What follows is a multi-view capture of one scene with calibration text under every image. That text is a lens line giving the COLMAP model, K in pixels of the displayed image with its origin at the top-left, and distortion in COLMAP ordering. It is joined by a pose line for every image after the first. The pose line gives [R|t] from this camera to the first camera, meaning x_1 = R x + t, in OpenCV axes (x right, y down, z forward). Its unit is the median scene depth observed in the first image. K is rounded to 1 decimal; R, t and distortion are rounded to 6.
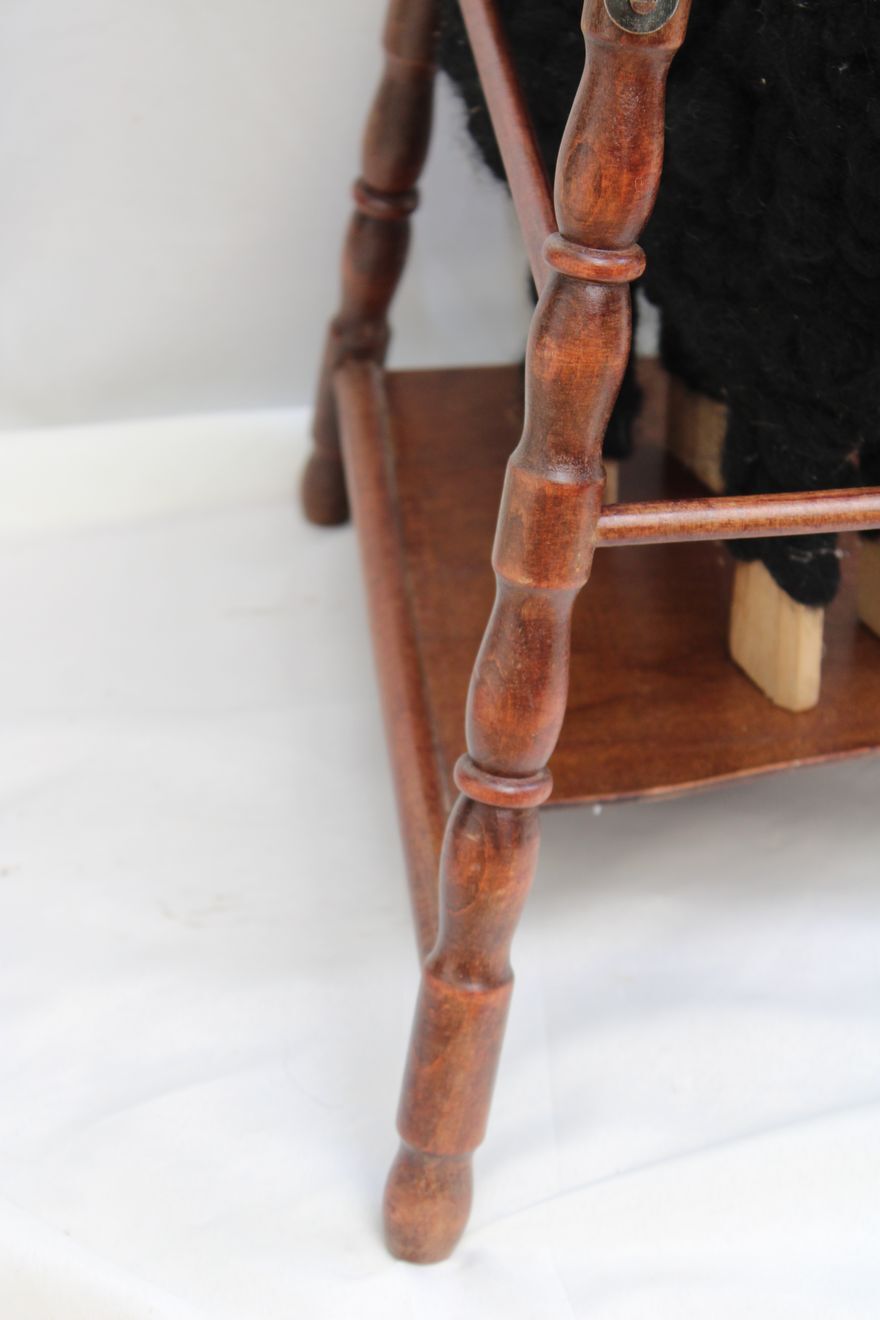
lens RADIAL K [[3122.9, 0, 440.0], [0, 3122.9, 660.0], [0, 0, 1]] dist [0.095978, -0.366796]
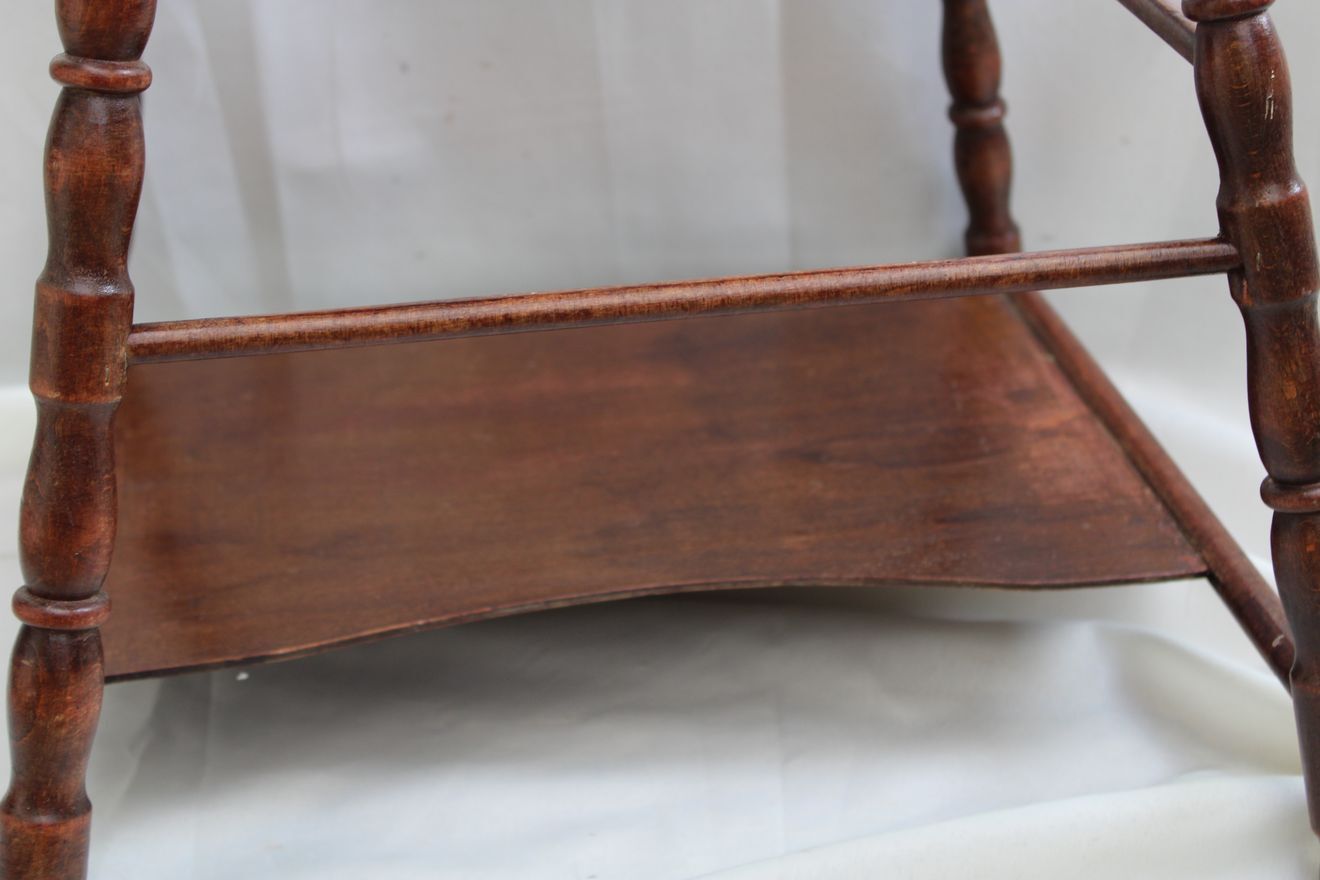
lens RADIAL K [[2504.7, 0, 662.0], [0, 2504.7, 425.8], [0, 0, 1]] dist [0.002614, 0.251944]
pose [[0.998280, -0.029944, 0.050395, 0.182425], [0.037181, 0.988075, -0.149416, 0.113348], [-0.045320, 0.151033, 0.987489, 0.181260]]
